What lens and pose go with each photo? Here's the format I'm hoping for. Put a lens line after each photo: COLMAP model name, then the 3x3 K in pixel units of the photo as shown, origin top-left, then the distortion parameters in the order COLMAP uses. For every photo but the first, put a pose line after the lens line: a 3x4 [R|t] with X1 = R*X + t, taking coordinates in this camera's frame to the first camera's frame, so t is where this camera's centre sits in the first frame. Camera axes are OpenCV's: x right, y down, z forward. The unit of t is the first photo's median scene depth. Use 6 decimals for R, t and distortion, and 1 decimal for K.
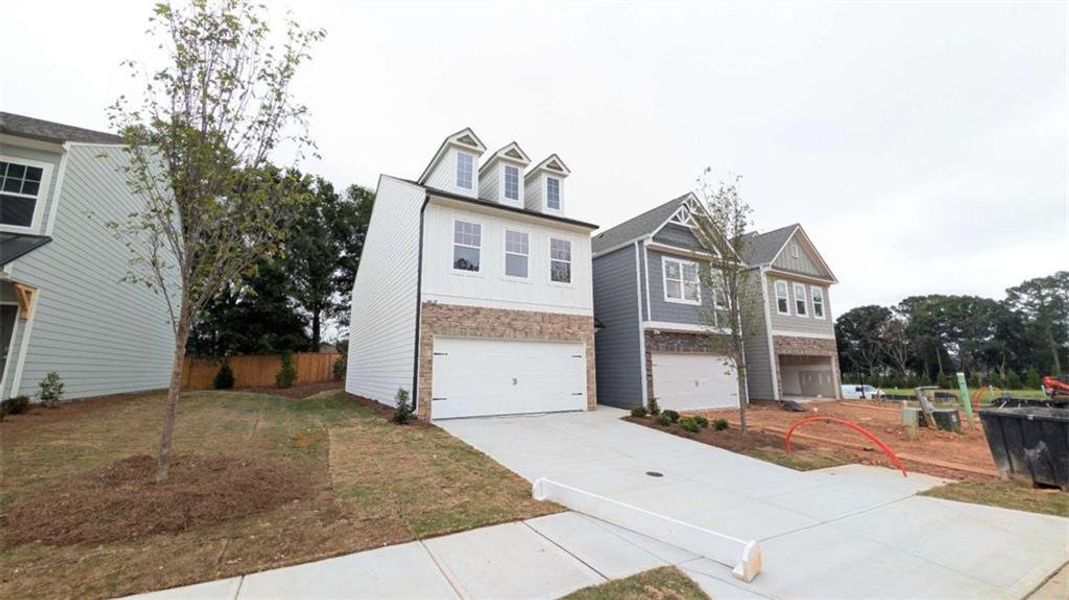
lens RADIAL K [[409.2, 0, 551.5], [0, 409.2, 299.6], [0, 0, 1]] dist [0.001485, 0.000503]
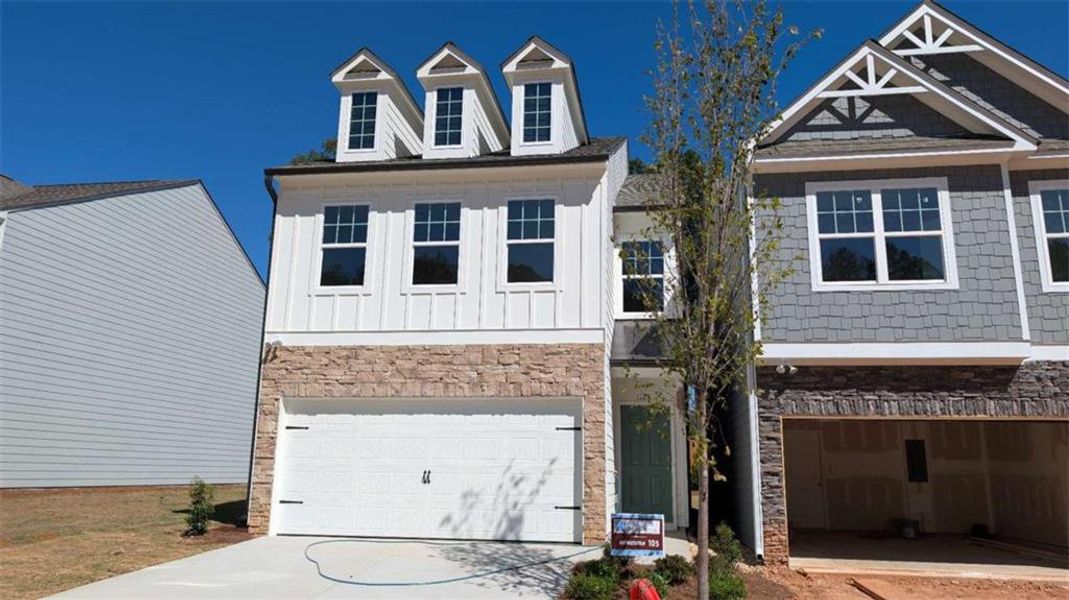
lens RADIAL K [[724.4, 0, 540.4], [0, 724.4, 307.3], [0, 0, 1]] dist [0.013574, -0.007054]
pose [[0.787711, -0.120858, -0.604073, 0.561987], [0.091440, 0.992643, -0.079361, 0.059813], [0.609220, 0.007277, 0.792968, 0.295946]]
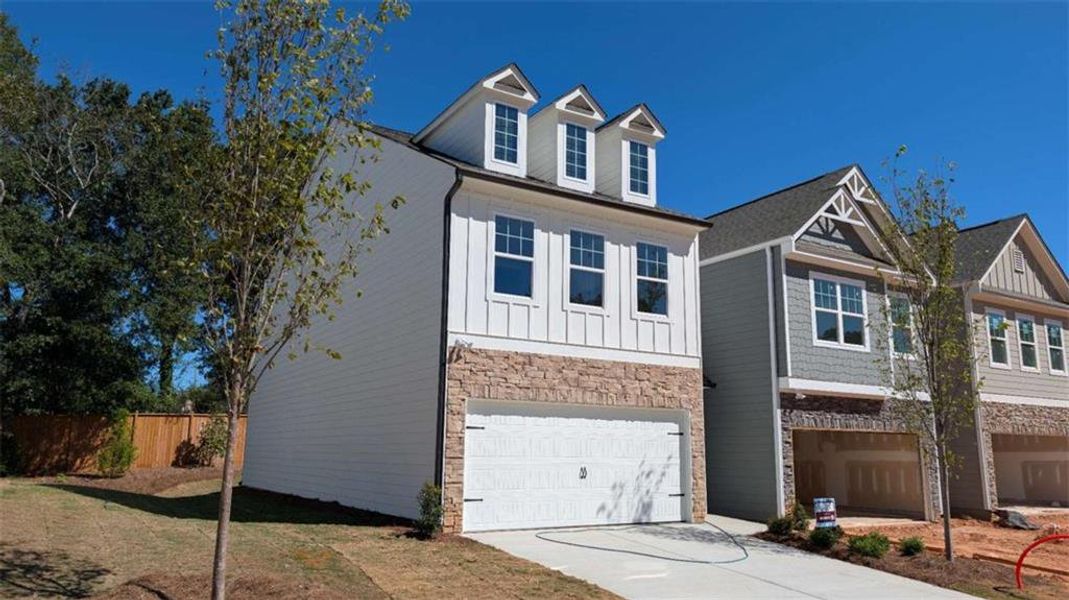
lens RADIAL K [[724.4, 0, 557.9], [0, 724.4, 328.2], [0, 0, 1]] dist [0.013574, -0.007054]
pose [[0.999955, 0.008077, 0.005055, -0.122770], [-0.008041, 0.999943, -0.007016, -0.011119], [-0.005111, 0.006975, 0.999963, -0.091651]]
